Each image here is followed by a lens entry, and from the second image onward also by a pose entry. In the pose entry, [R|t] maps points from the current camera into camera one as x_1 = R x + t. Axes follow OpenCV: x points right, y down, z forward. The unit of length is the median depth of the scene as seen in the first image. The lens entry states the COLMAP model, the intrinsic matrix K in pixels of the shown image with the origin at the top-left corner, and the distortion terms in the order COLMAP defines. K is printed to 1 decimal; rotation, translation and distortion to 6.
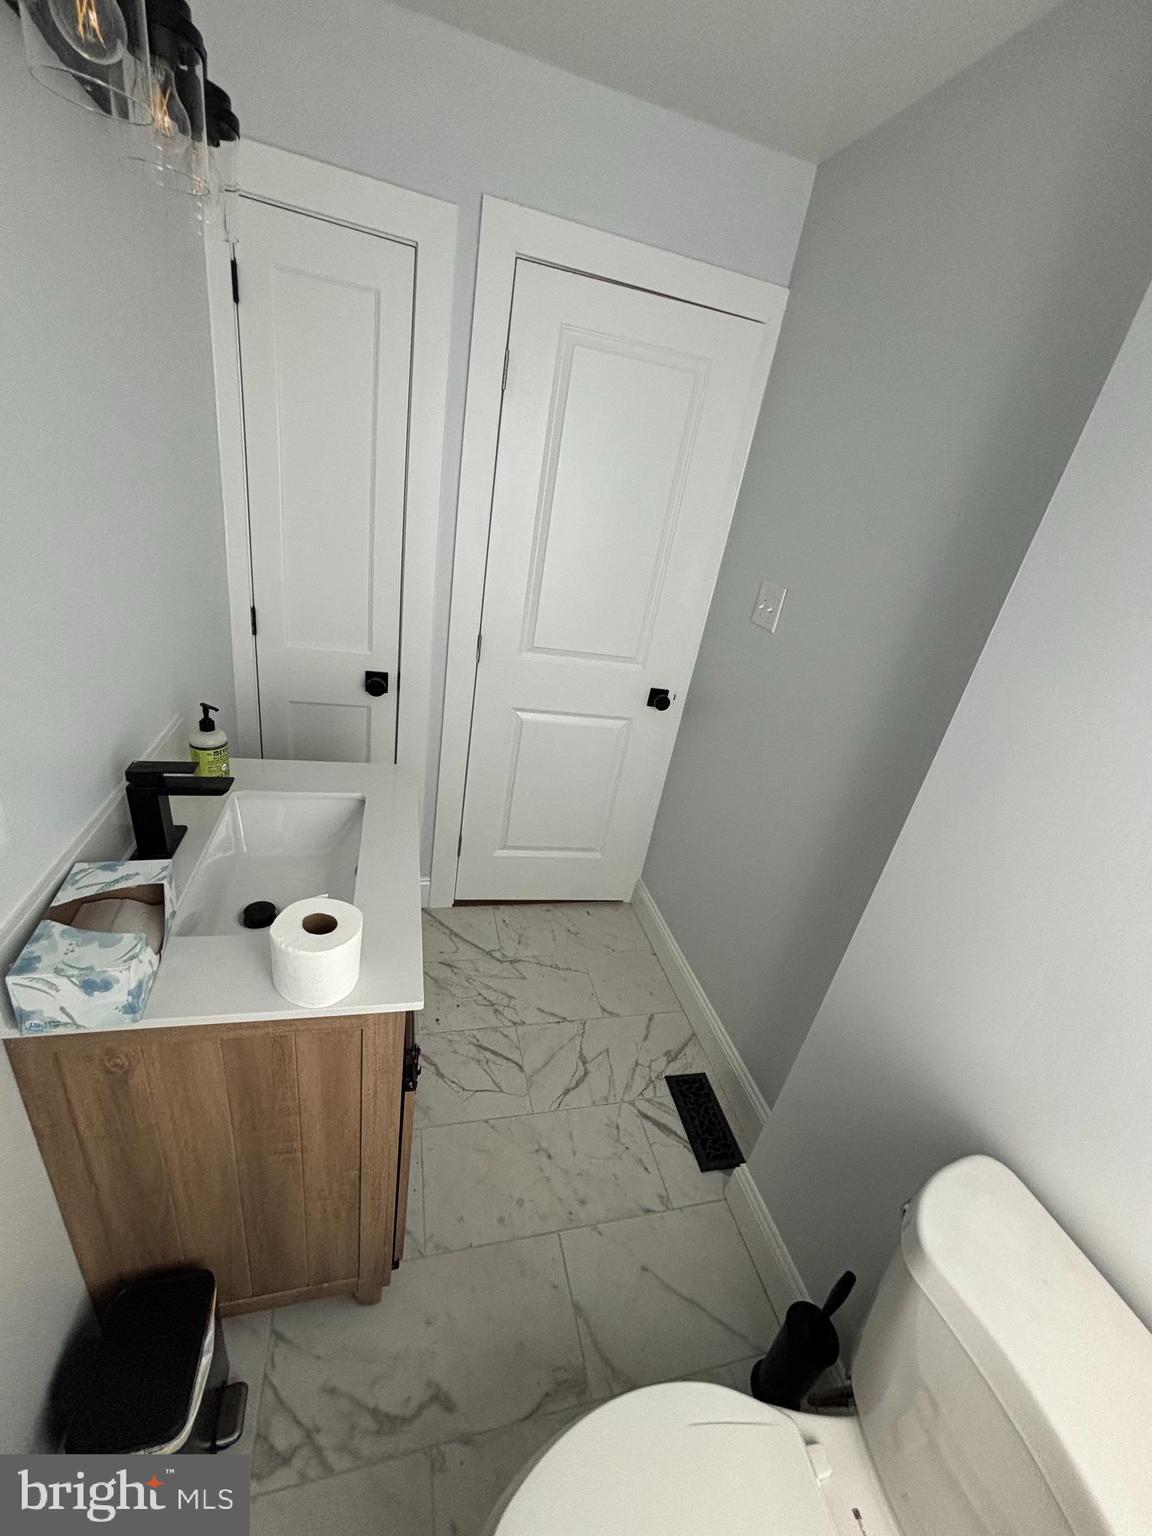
lens RADIAL K [[622.8, 0, 578.2], [0, 622.8, 771.7], [0, 0, 1]] dist [0.000775, 0.001584]
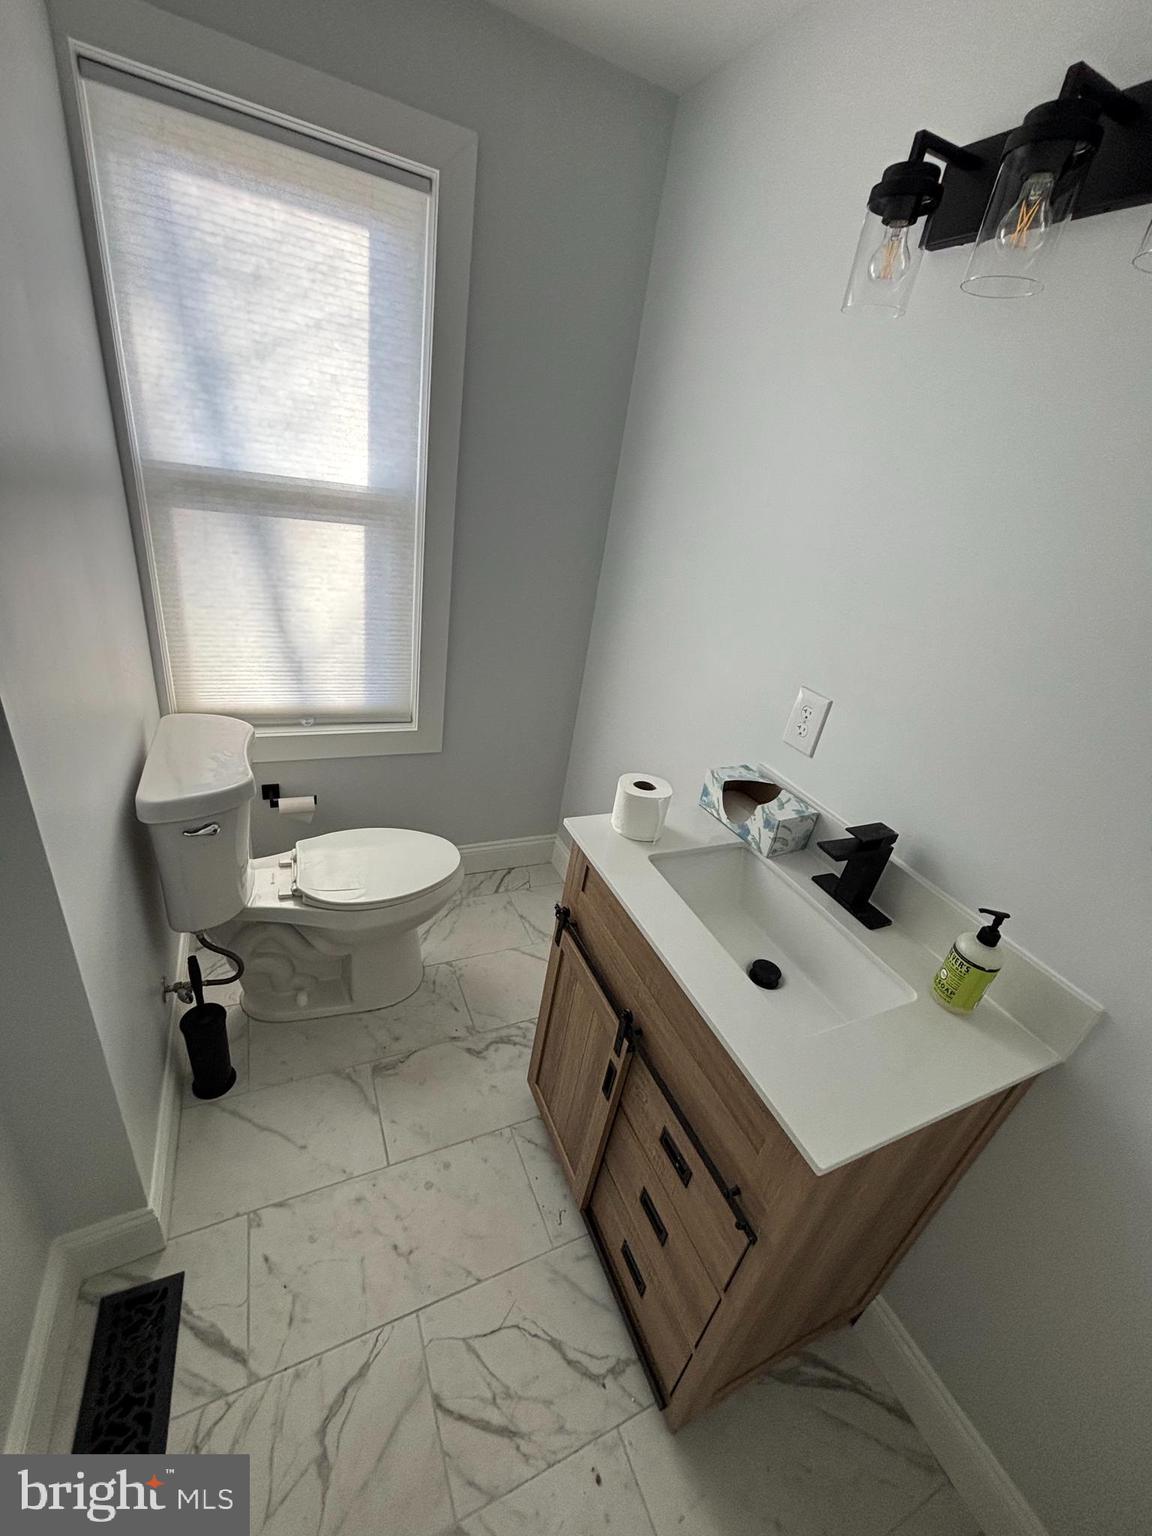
lens RADIAL K [[622.8, 0, 578.1], [0, 622.8, 768.9], [0, 0, 1]] dist [0.000775, 0.001584]
pose [[-0.932906, -0.199803, -0.299609, 0.105645], [-0.359476, 0.566410, 0.741591, -0.457957], [0.021529, 0.799537, -0.600231, 1.025603]]
